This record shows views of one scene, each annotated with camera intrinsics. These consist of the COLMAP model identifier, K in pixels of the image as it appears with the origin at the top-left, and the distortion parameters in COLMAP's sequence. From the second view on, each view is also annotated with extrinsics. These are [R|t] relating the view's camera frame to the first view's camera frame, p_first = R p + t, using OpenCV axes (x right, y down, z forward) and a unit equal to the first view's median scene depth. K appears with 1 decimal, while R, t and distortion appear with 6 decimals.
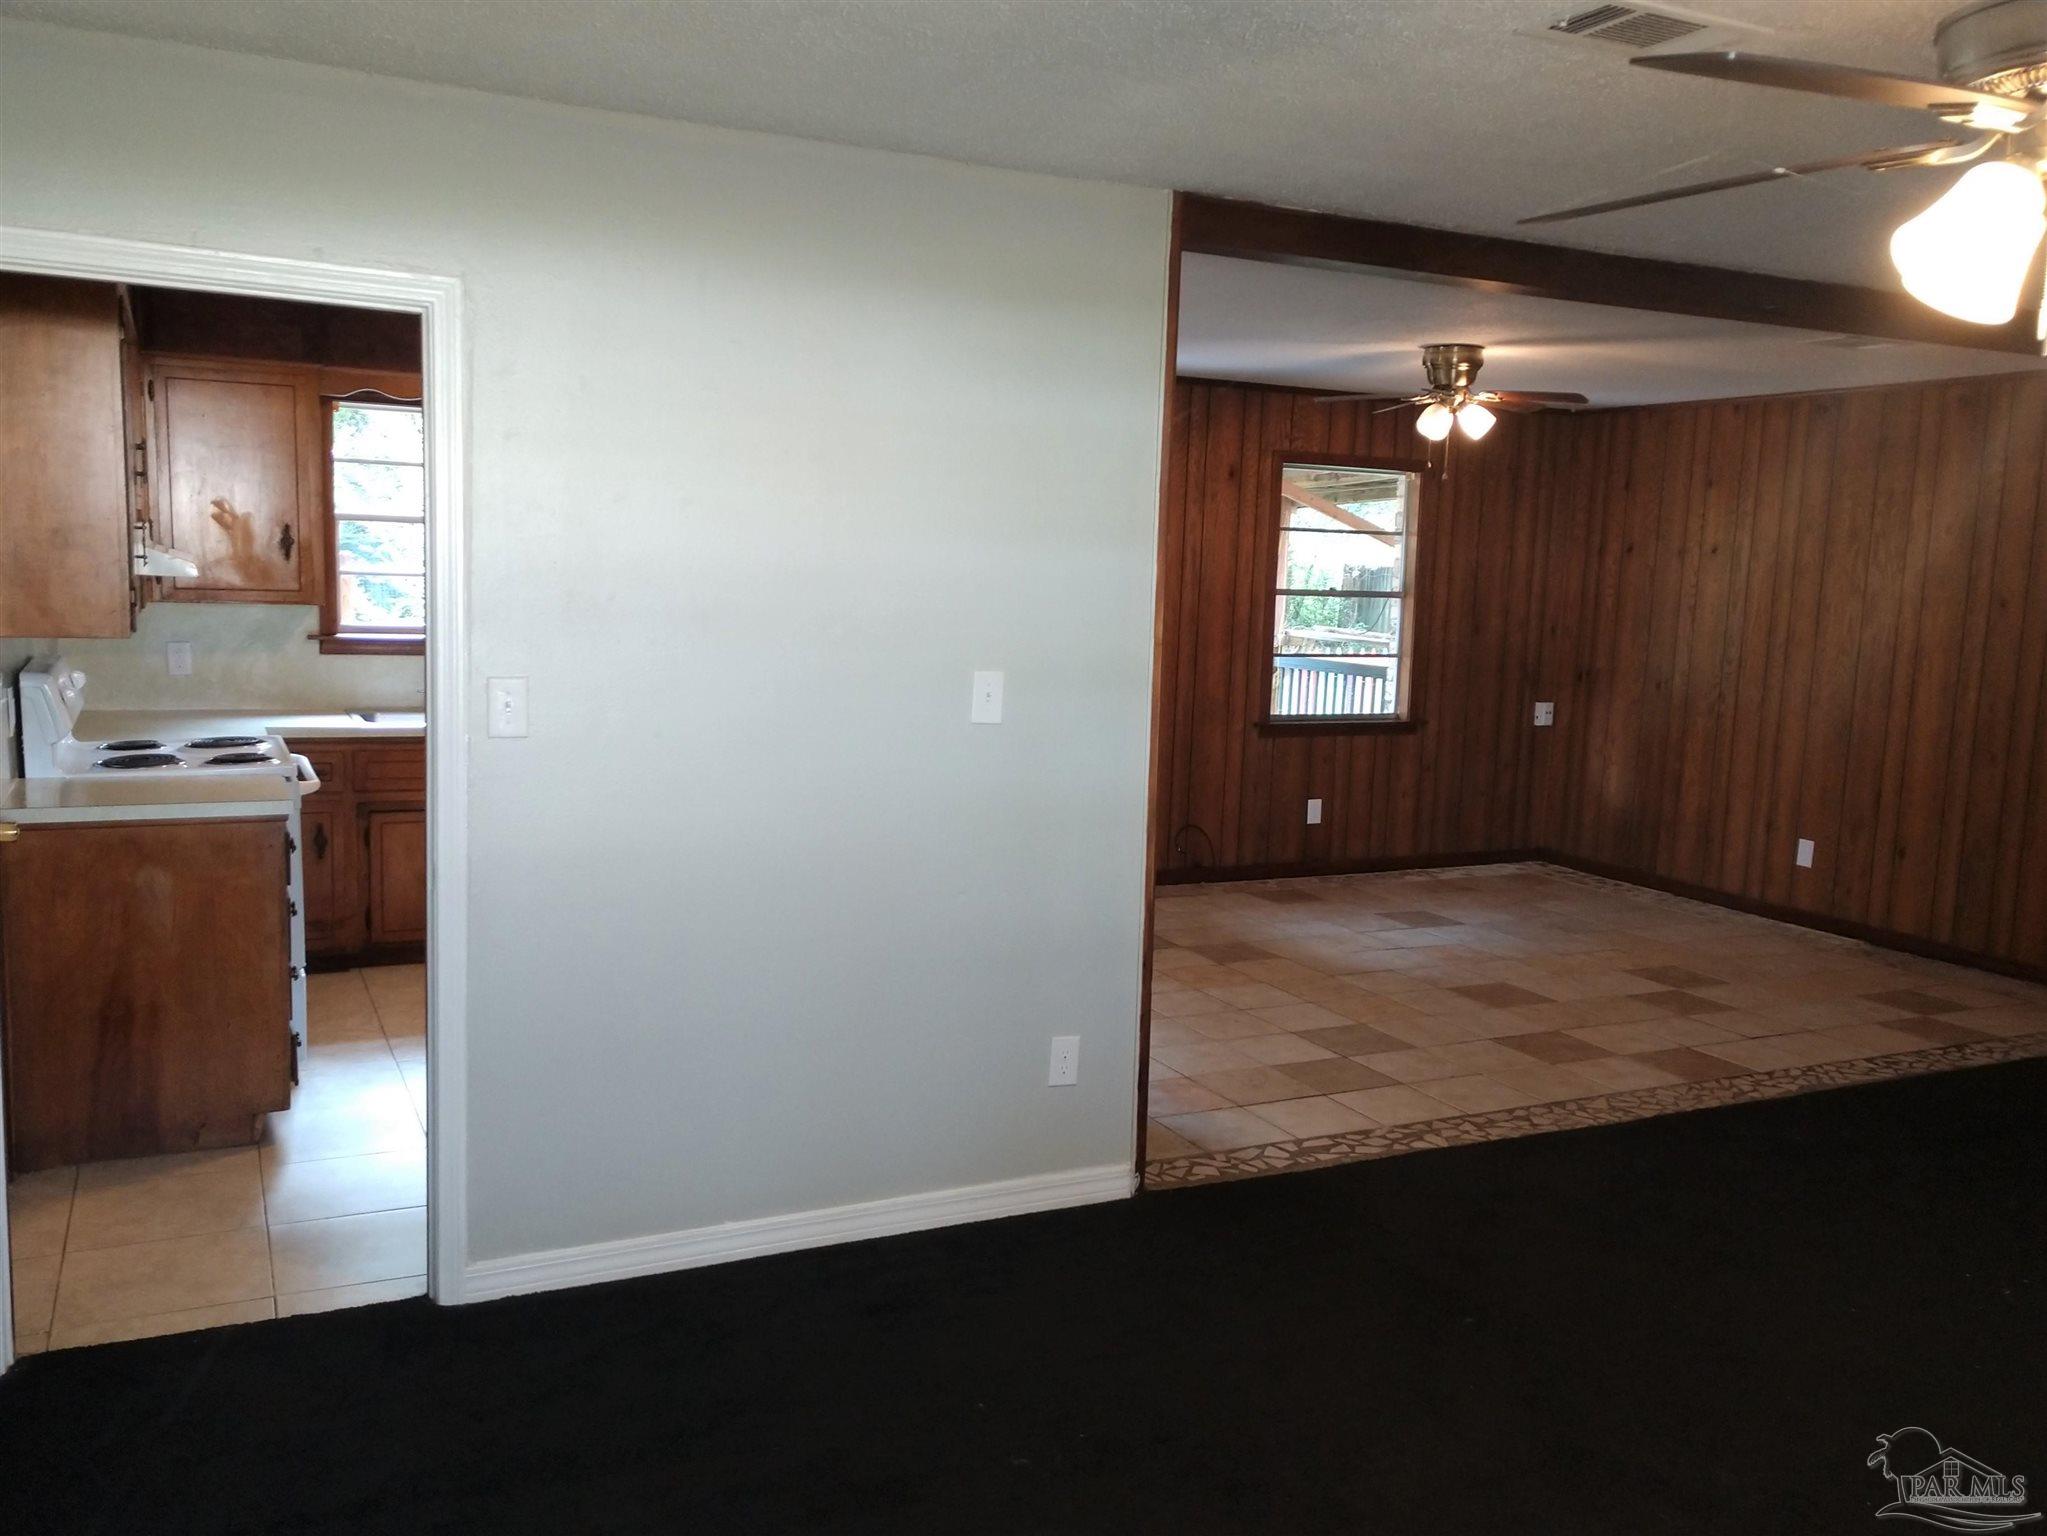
lens RADIAL K [[1697.6, 0, 1010.6], [0, 1697.6, 774.9], [0, 0, 1]] dist [-0.006169, 0.007509]
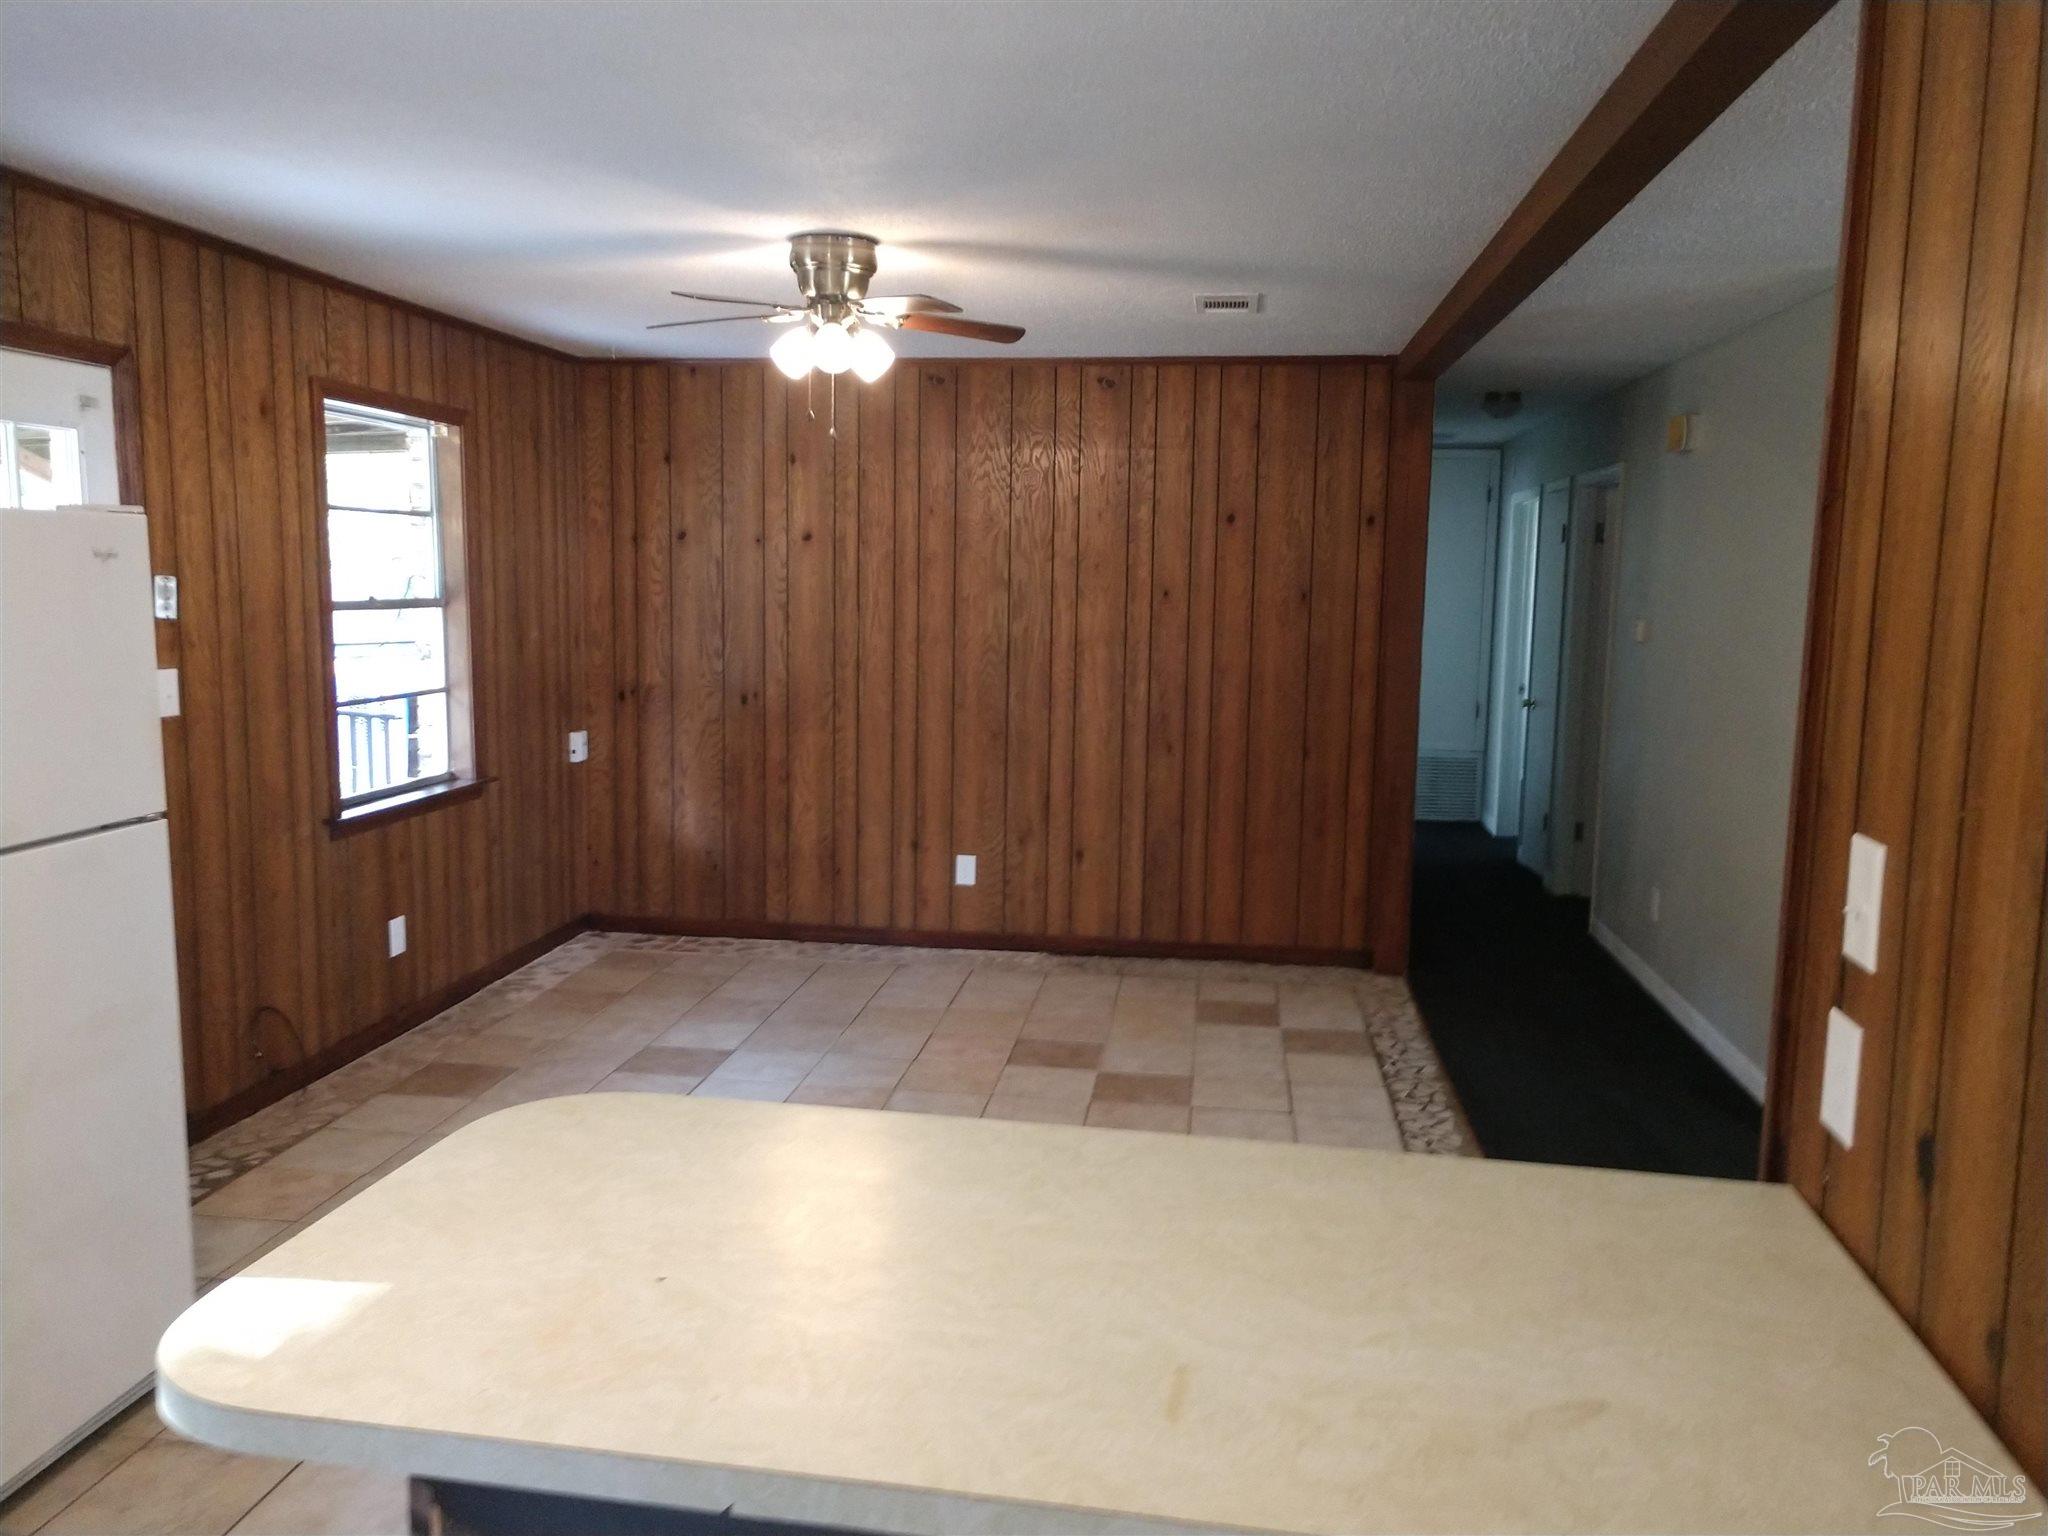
lens RADIAL K [[1550.3, 0, 1026.8], [0, 1550.3, 766.7], [0, 0, 1]] dist [0.010882, 0.003443]
pose [[0.548759, -0.126596, 0.826340, -0.188125], [0.110006, 0.990807, 0.078740, -0.068264], [-0.828711, 0.047693, 0.557640, 0.486242]]
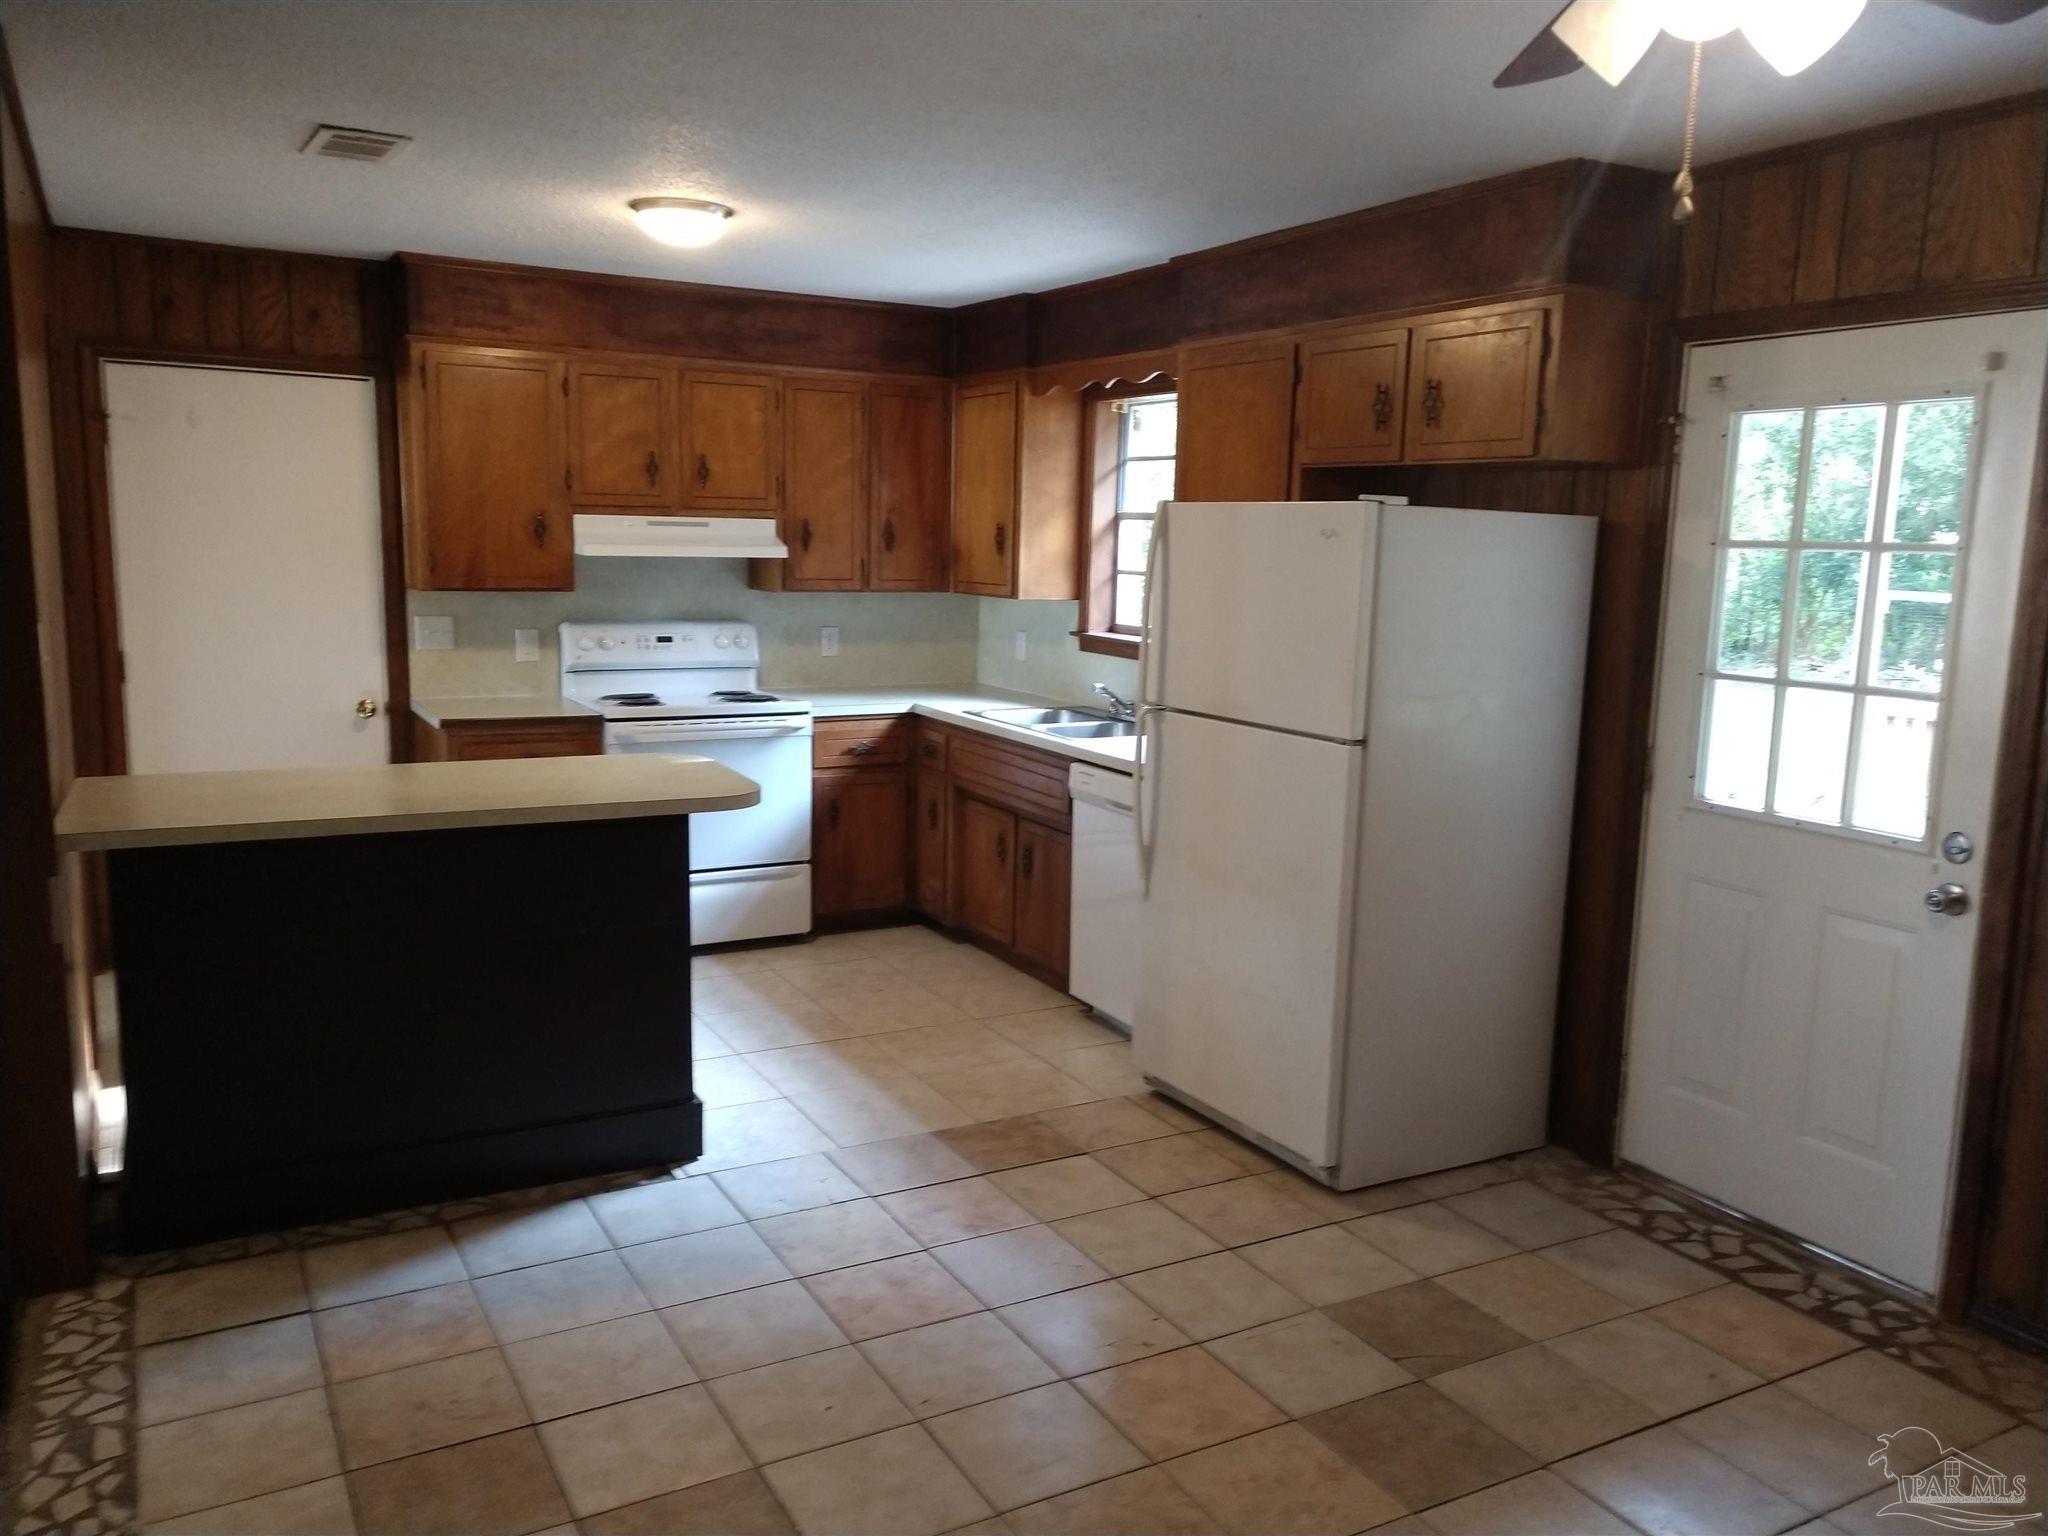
lens RADIAL K [[1550.3, 0, 1019.8], [0, 1550.3, 778.5], [0, 0, 1]] dist [0.010882, 0.003443]
pose [[0.066365, 0.128461, -0.989491, 0.427157], [-0.145642, 0.982304, 0.117760, -0.080660], [0.987109, 0.136296, 0.083900, 0.721522]]
